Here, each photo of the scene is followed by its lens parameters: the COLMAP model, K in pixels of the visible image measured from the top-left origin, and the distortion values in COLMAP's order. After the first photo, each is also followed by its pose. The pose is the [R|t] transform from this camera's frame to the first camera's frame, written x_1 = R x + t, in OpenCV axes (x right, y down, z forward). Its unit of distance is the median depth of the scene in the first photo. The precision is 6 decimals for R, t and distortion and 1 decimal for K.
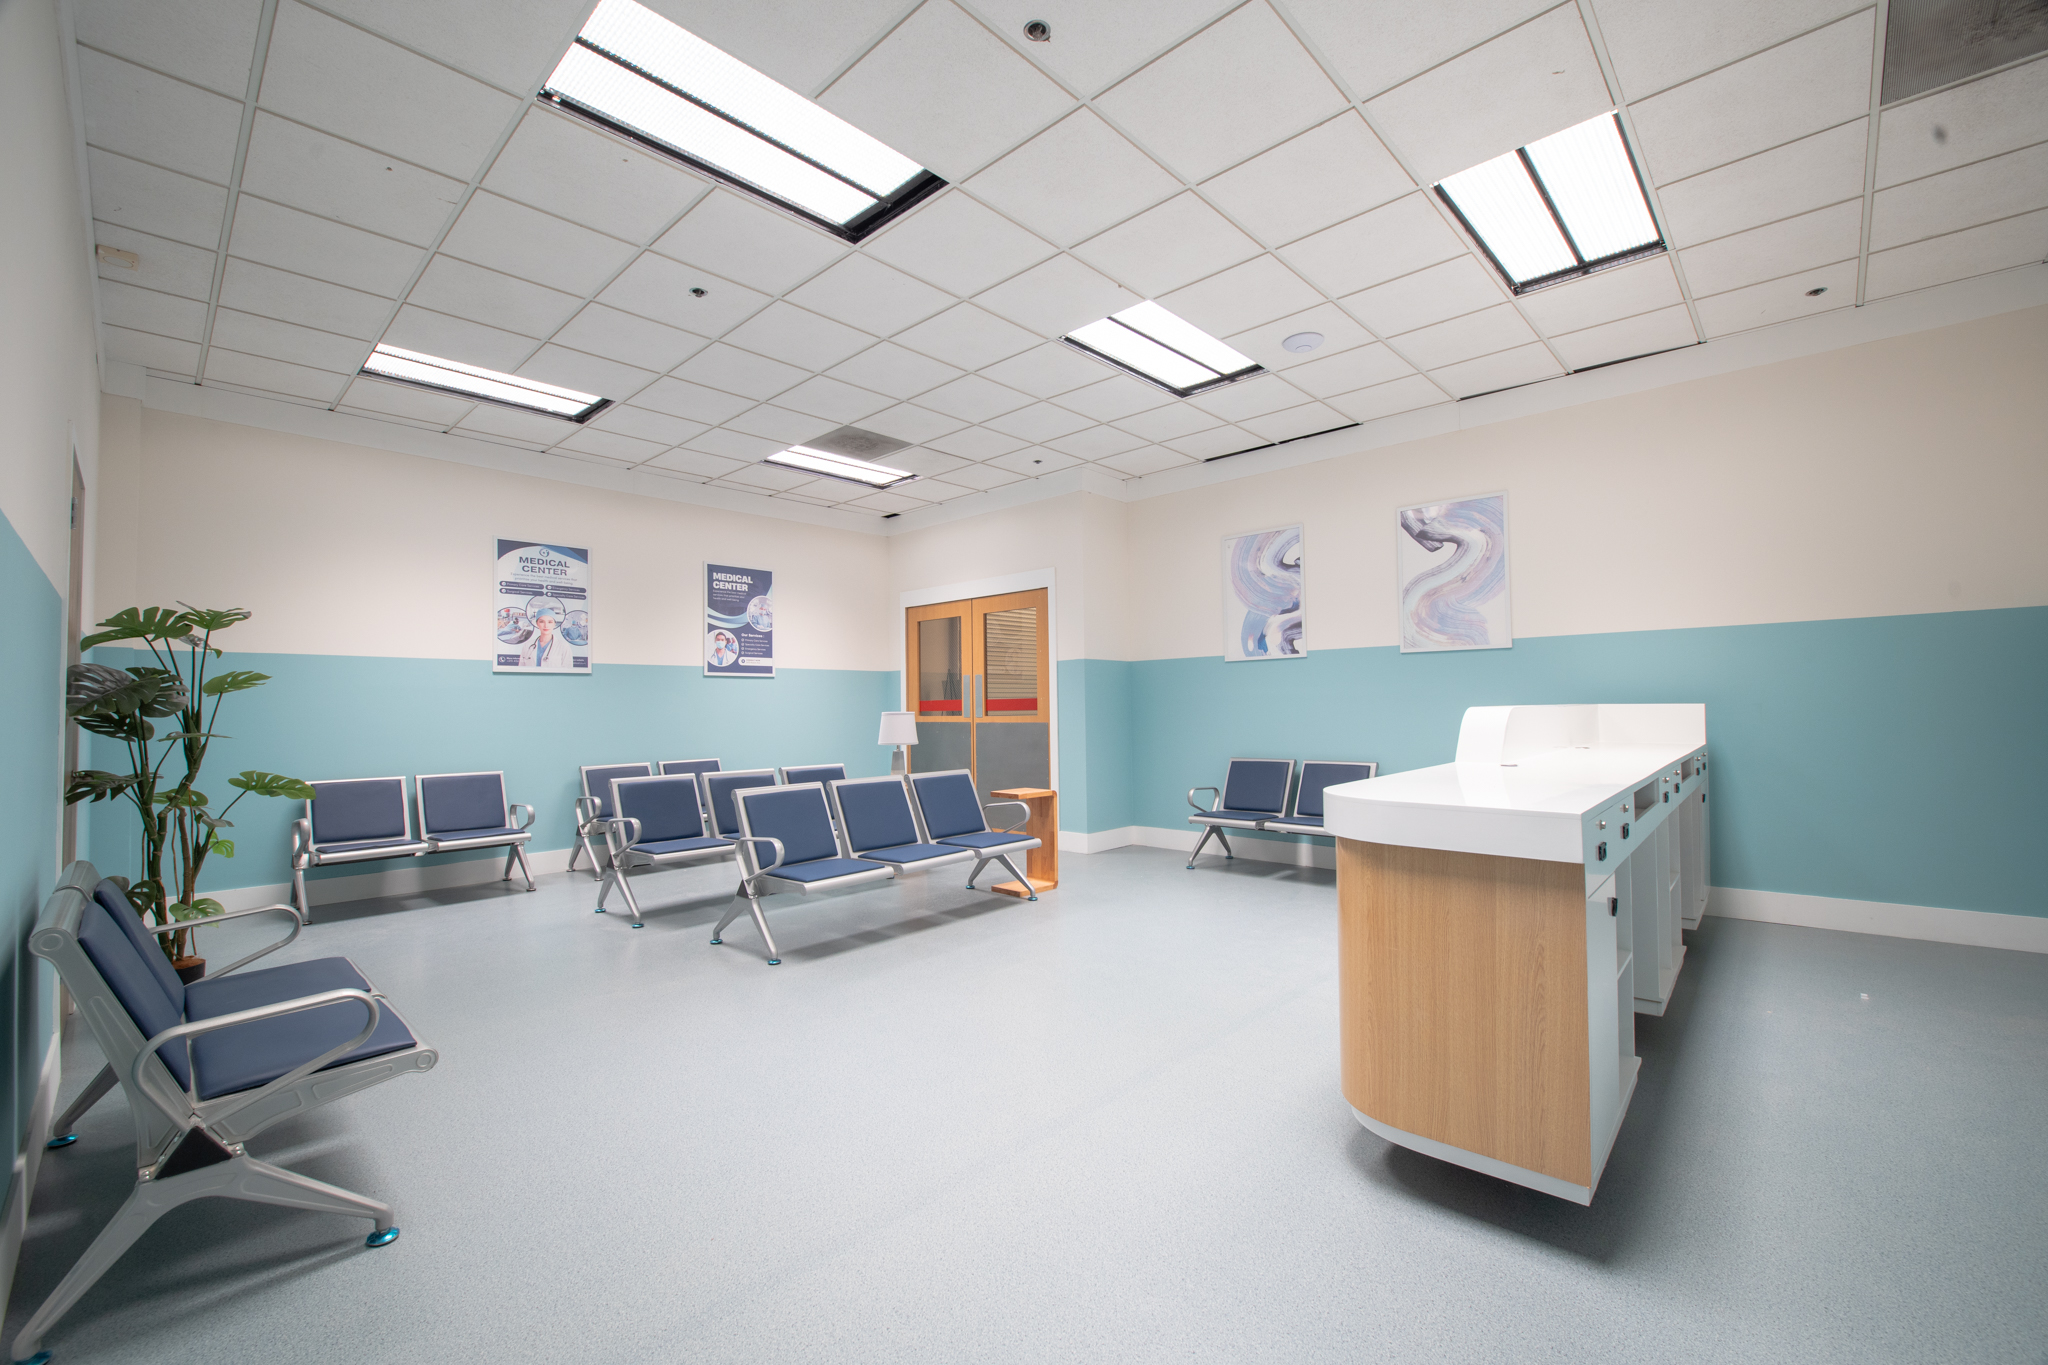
lens RADIAL K [[855.4, 0, 1013.1], [0, 855.4, 680.7], [0, 0, 1]] dist [0.001323, -0.002905]
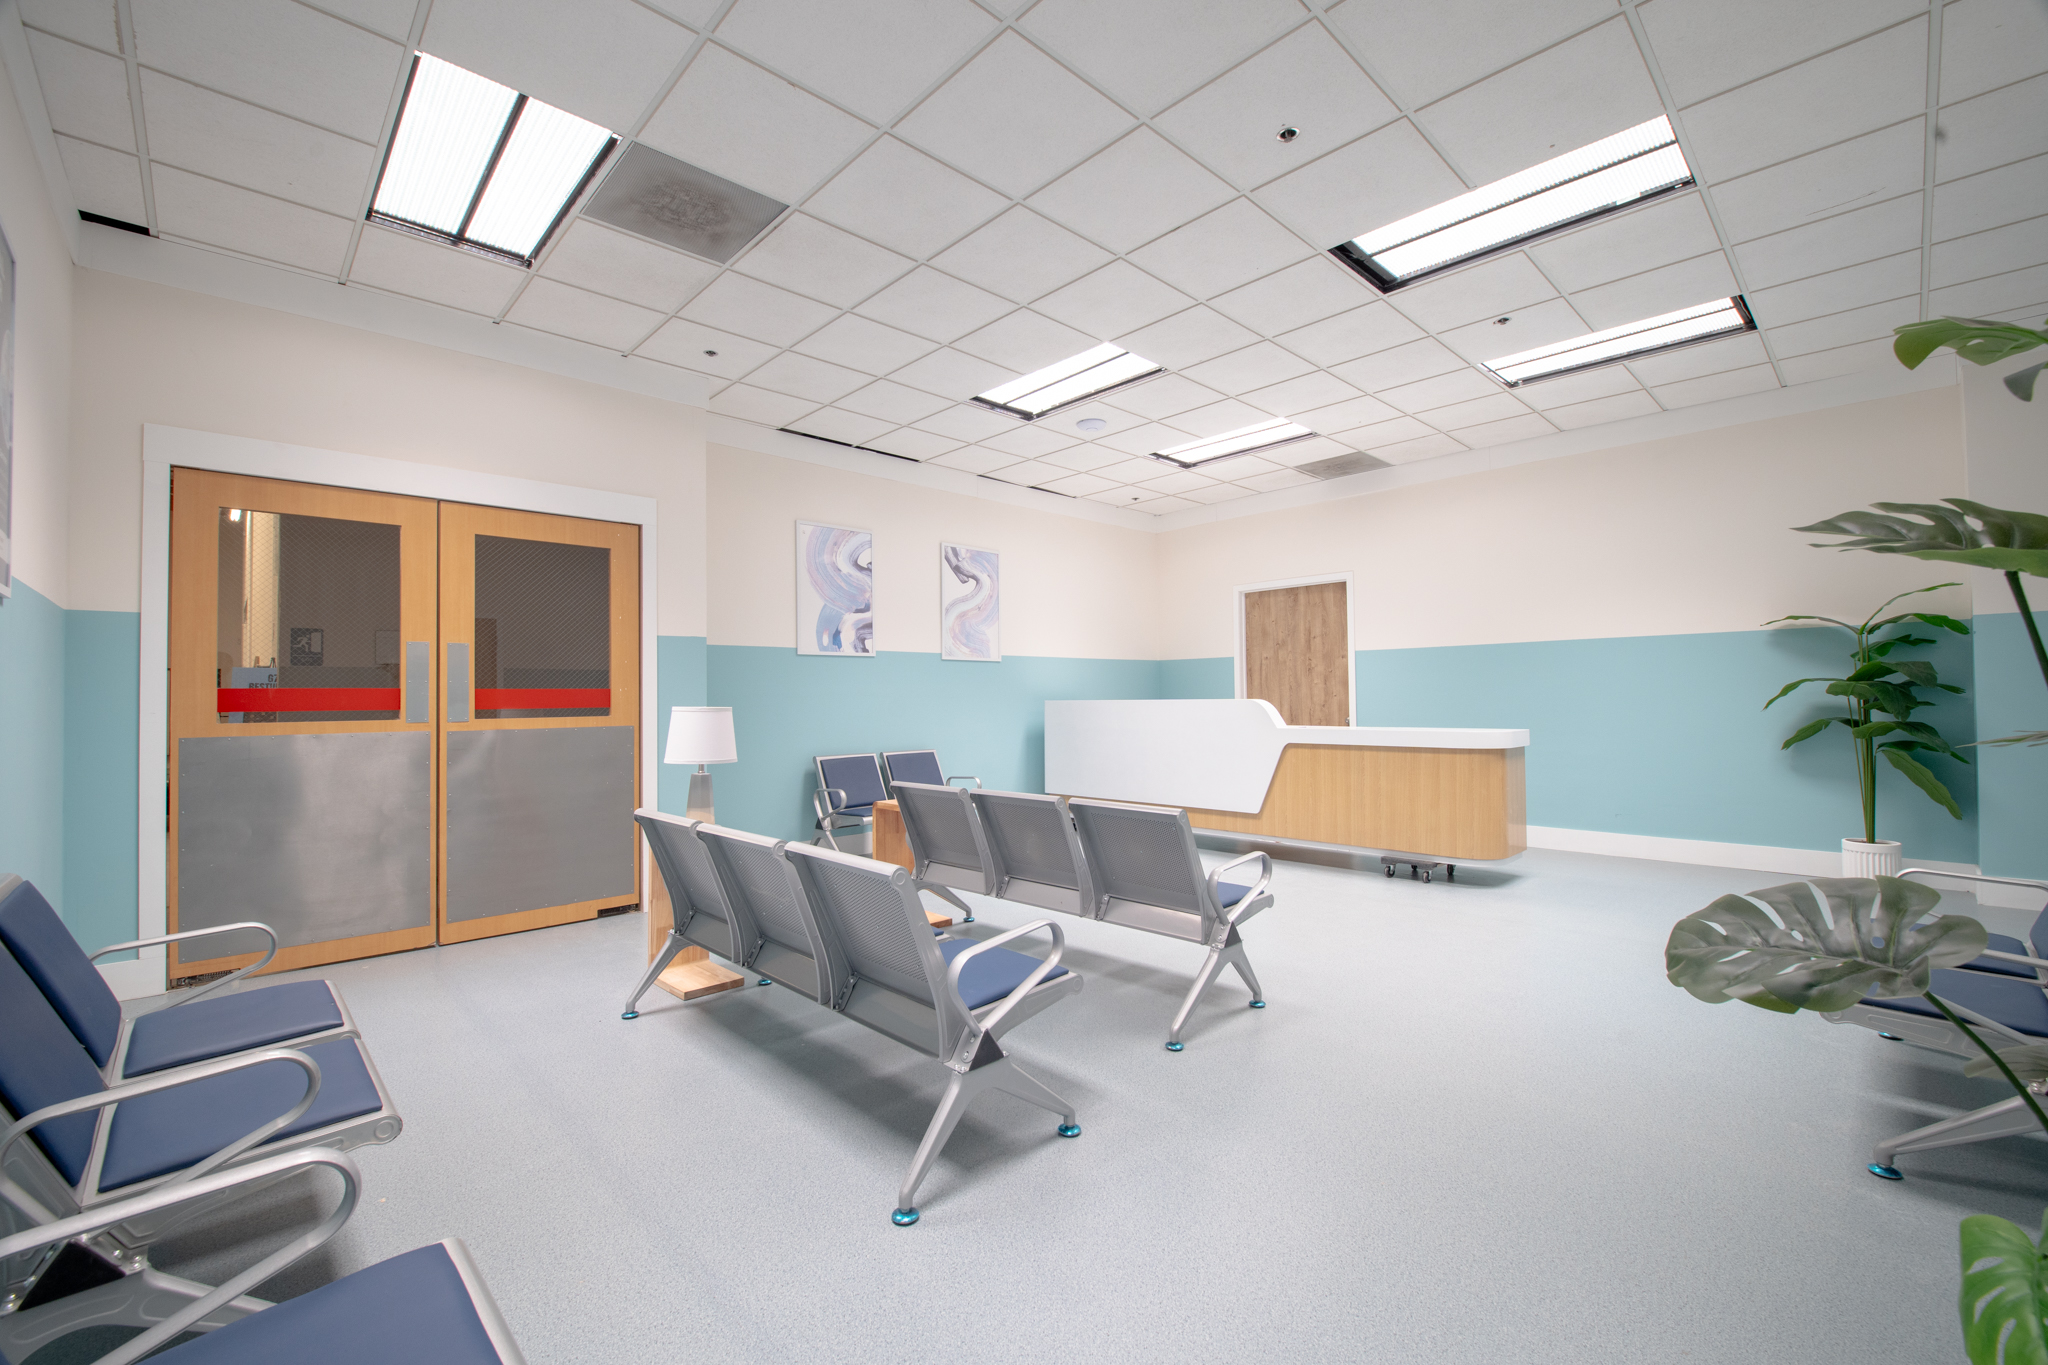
lens RADIAL K [[855.4, 0, 1016.9], [0, 855.4, 686.9], [0, 0, 1]] dist [0.001323, -0.002905]
pose [[0.036687, 0.026558, 0.998974, -0.684495], [-0.022016, 0.999426, -0.025762, 0.032335], [-0.999084, -0.021048, 0.037251, 0.744125]]
